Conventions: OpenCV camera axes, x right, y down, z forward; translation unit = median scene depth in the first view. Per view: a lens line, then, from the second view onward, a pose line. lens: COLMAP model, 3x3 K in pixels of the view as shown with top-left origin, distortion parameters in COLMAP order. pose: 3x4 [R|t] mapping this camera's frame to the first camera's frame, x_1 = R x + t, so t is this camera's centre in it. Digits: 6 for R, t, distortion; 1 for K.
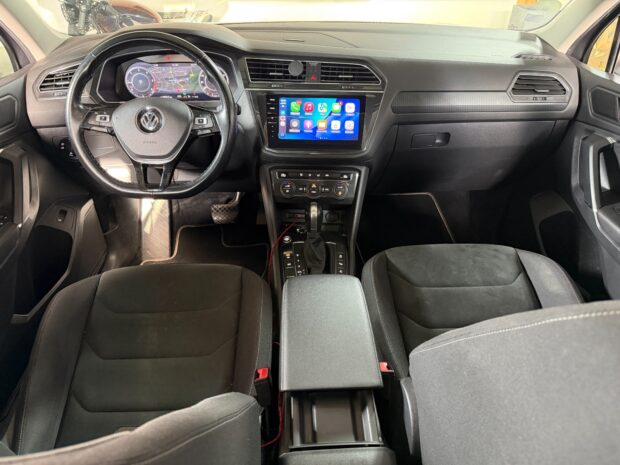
lens RADIAL K [[432.4, 0, 310.7], [0, 432.4, 234.2], [0, 0, 1]] dist [0.074862, -0.100182]
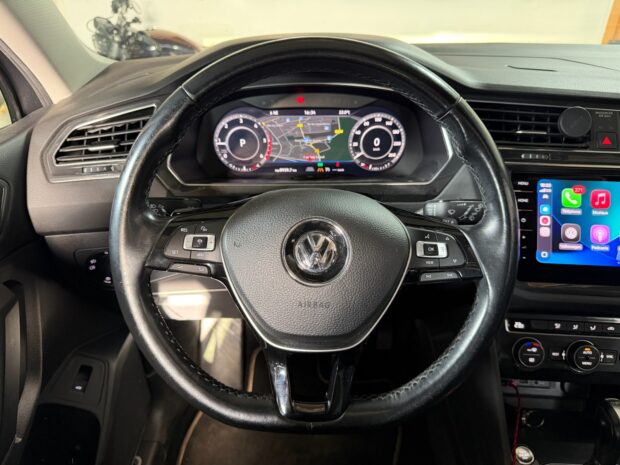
lens RADIAL K [[438.3, 0, 313.0], [0, 438.3, 237.6], [0, 0, 1]] dist [0.079128, -0.147611]
pose [[0.999541, 0.016066, -0.025687, -0.306901], [-0.017936, 0.997072, -0.074329, -0.206576], [0.024418, 0.074756, 0.996903, 0.504794]]
